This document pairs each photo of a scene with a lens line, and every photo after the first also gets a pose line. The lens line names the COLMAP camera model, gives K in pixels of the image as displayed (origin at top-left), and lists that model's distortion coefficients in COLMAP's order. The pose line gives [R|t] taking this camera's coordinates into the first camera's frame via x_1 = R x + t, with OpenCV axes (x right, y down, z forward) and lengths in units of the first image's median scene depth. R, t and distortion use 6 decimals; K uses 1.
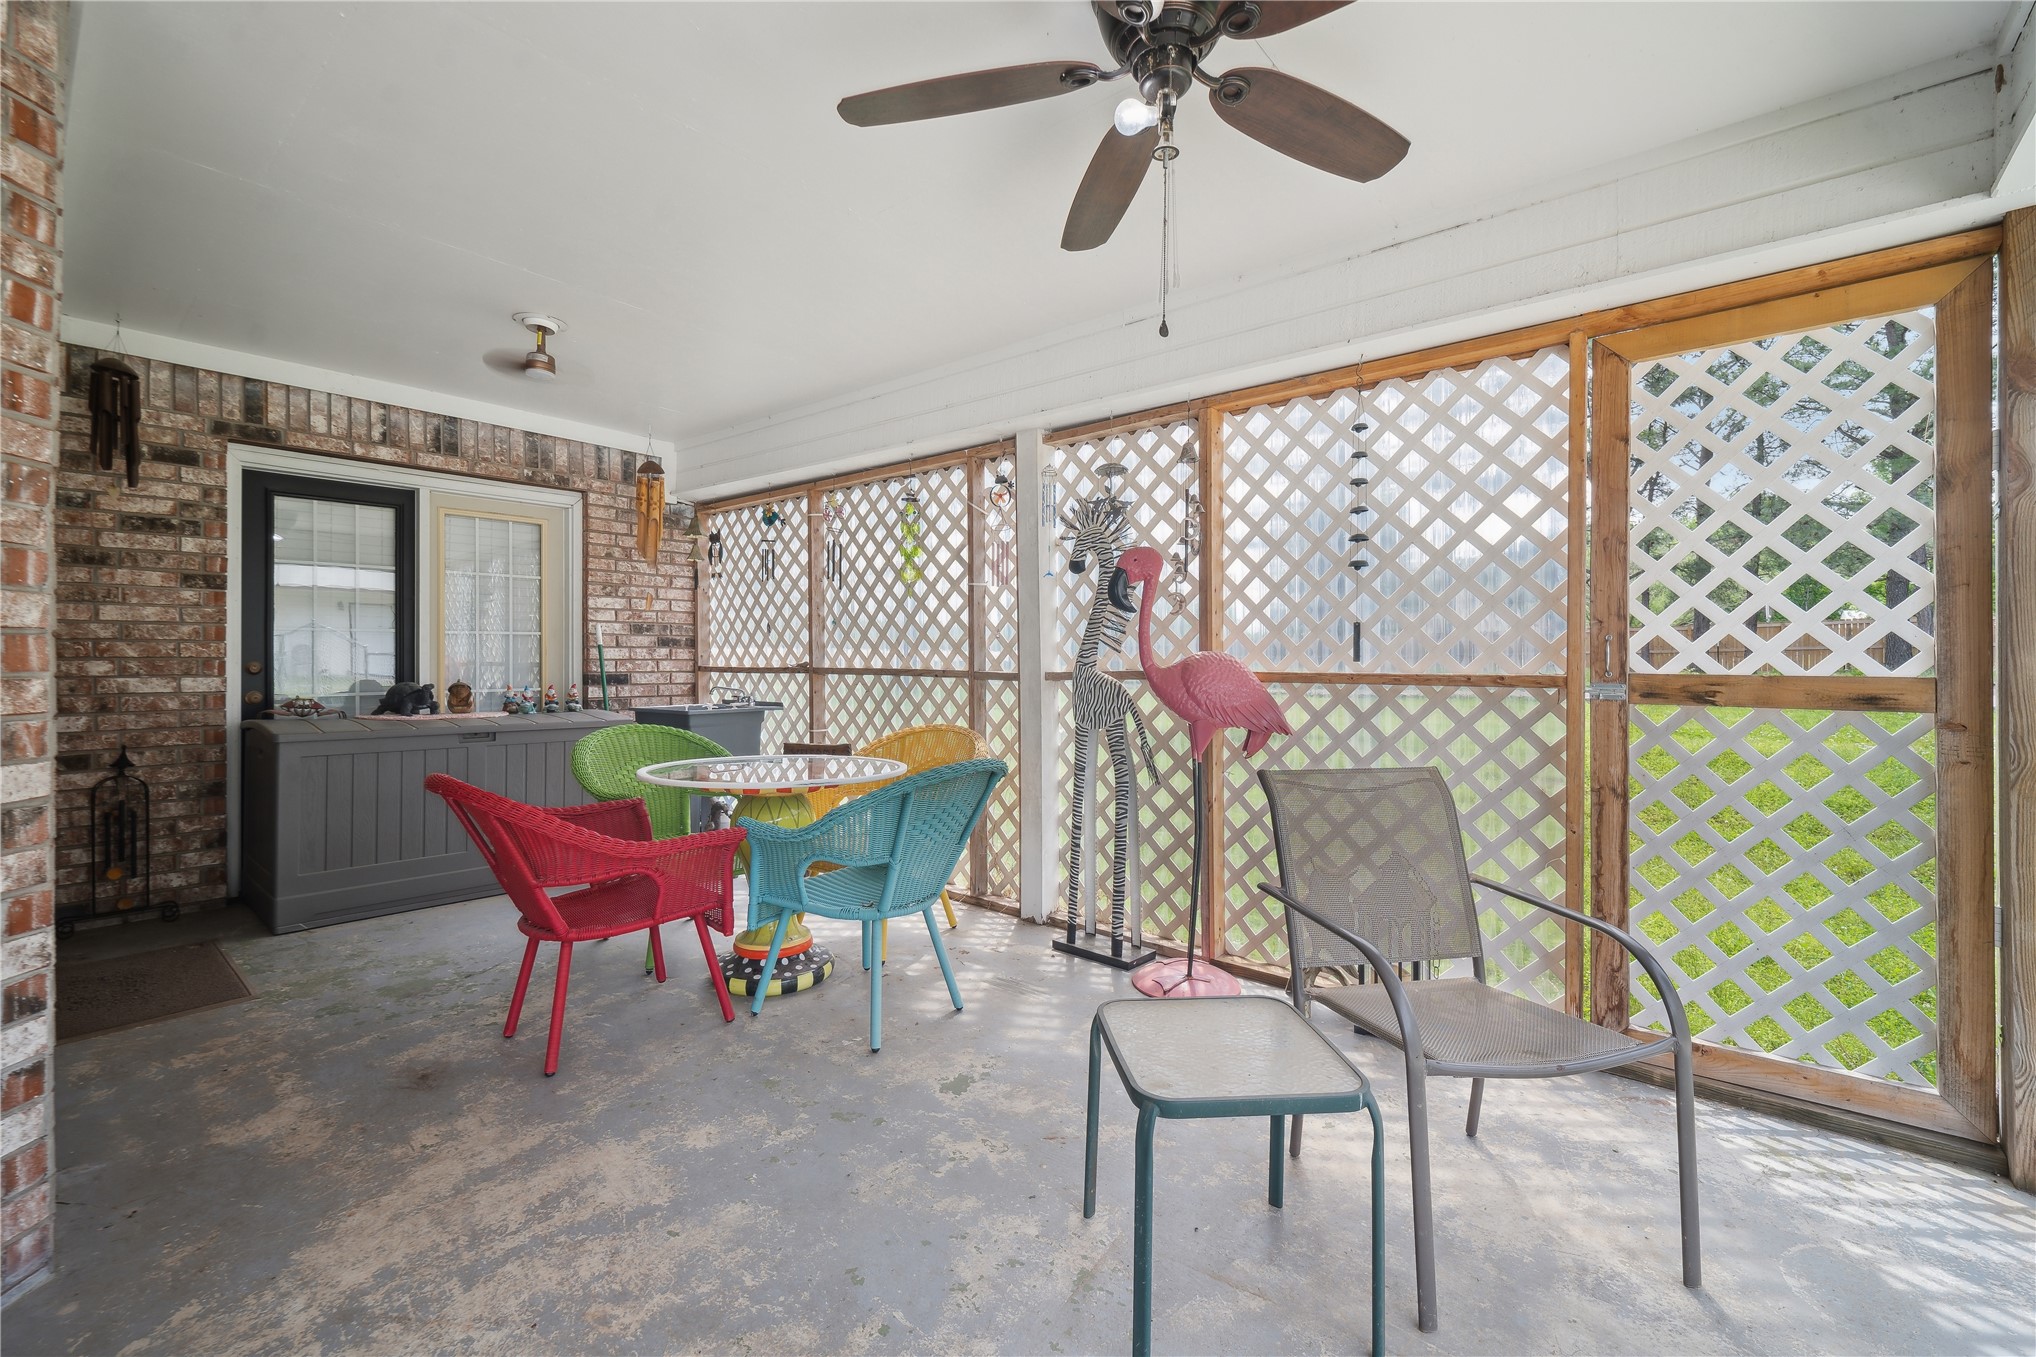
lens RADIAL K [[841.8, 0, 1014.0], [0, 841.8, 665.7], [0, 0, 1]] dist [-0.001029, -0.000176]
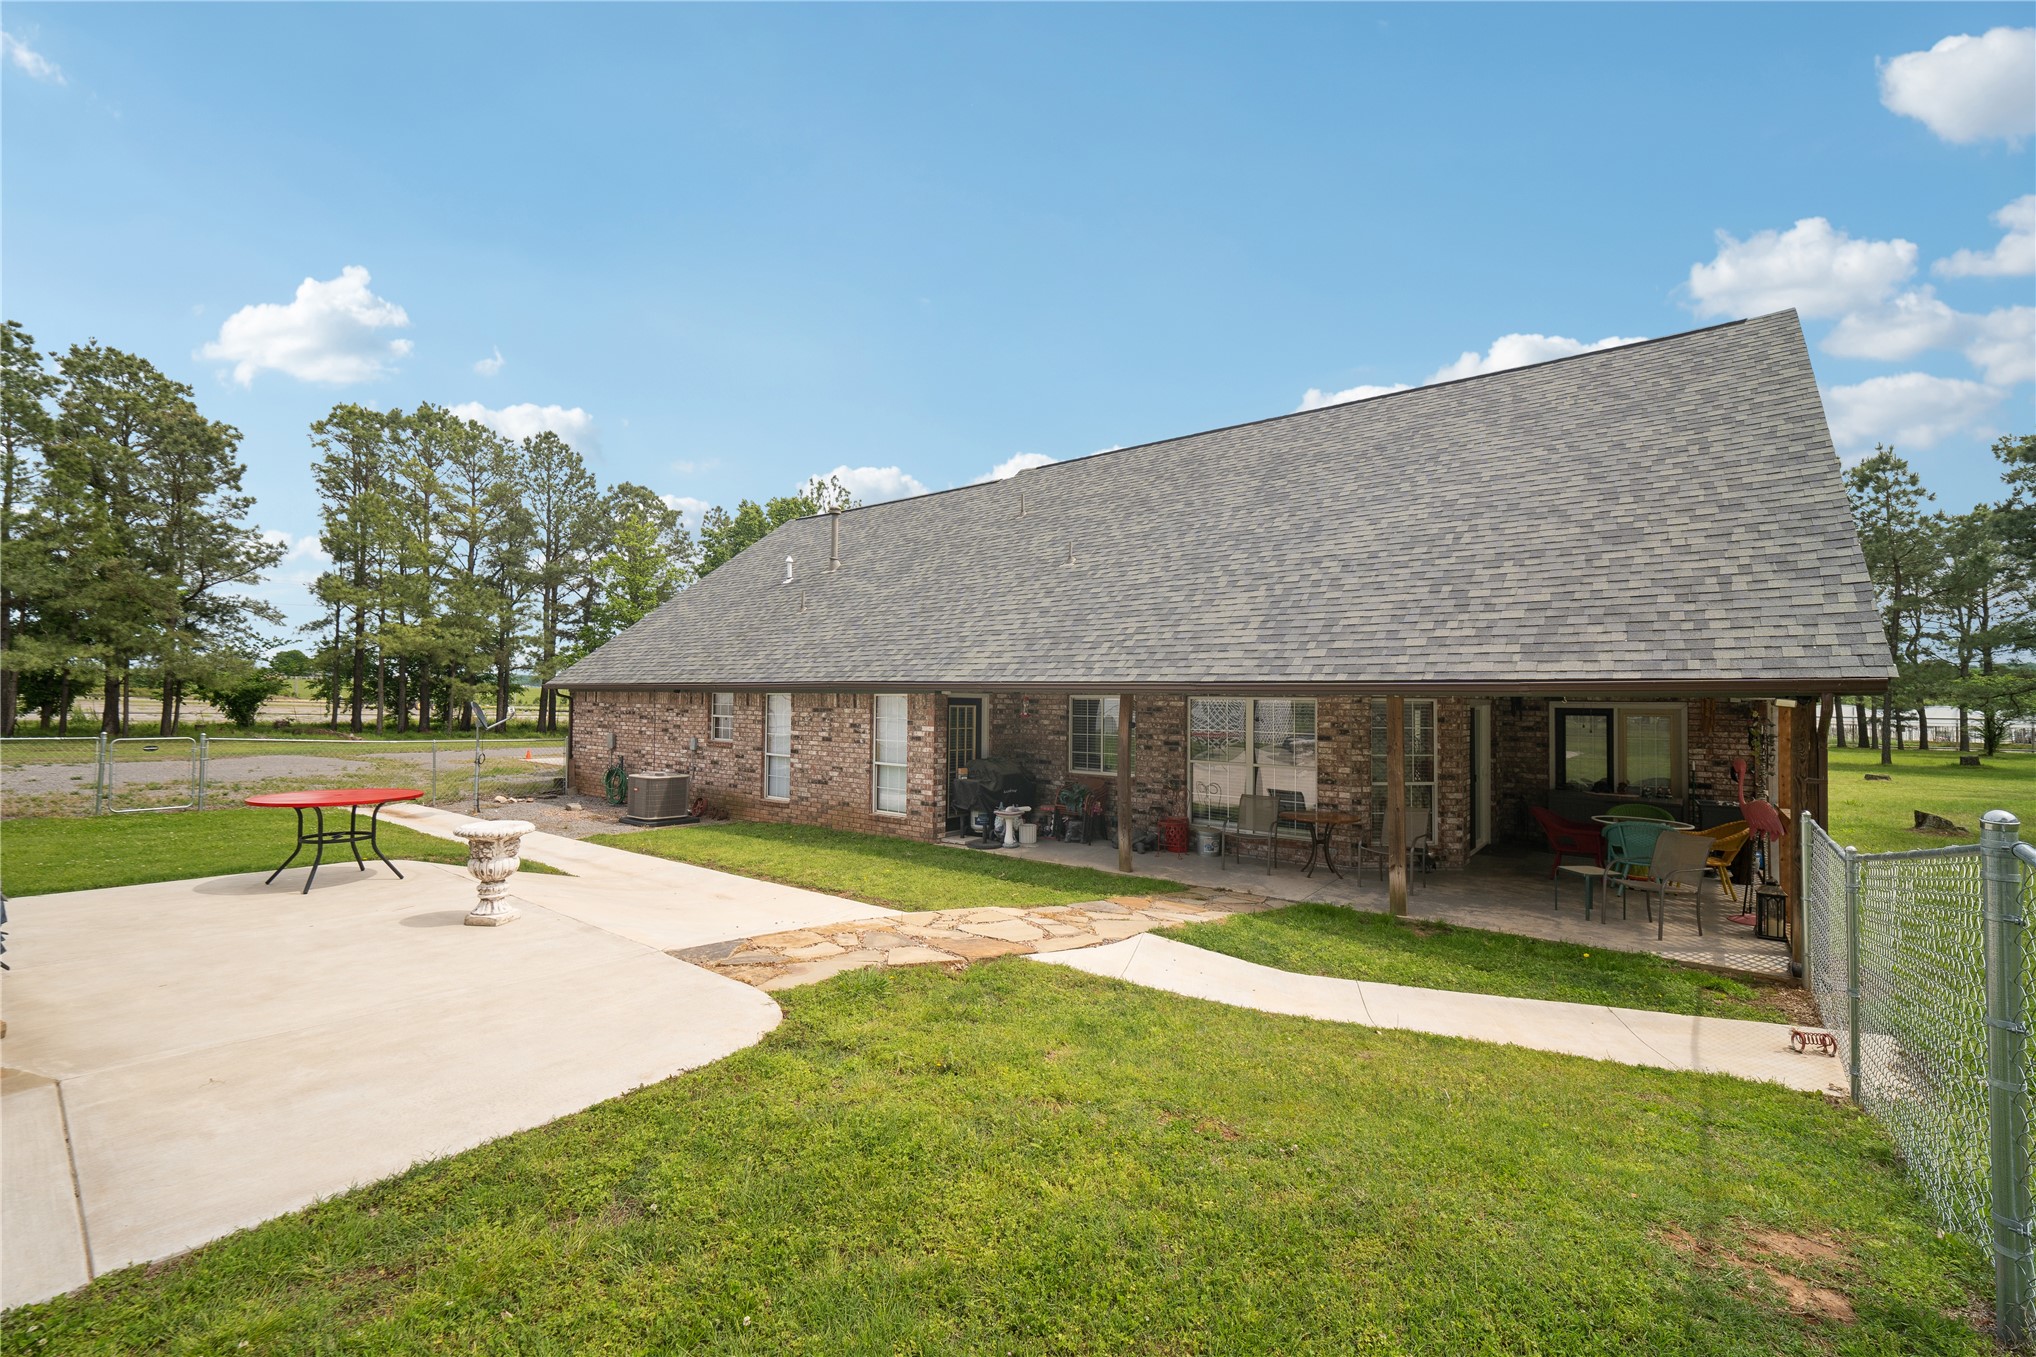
lens RADIAL K [[841.8, 0, 1015.2], [0, 841.8, 682.2], [0, 0, 1]] dist [-0.001029, -0.000176]
pose [[0.006496, -0.006790, -0.999956, 2.276440], [-0.005408, 0.999962, -0.006825, -0.308658], [0.999964, 0.005452, 0.006459, -1.063330]]
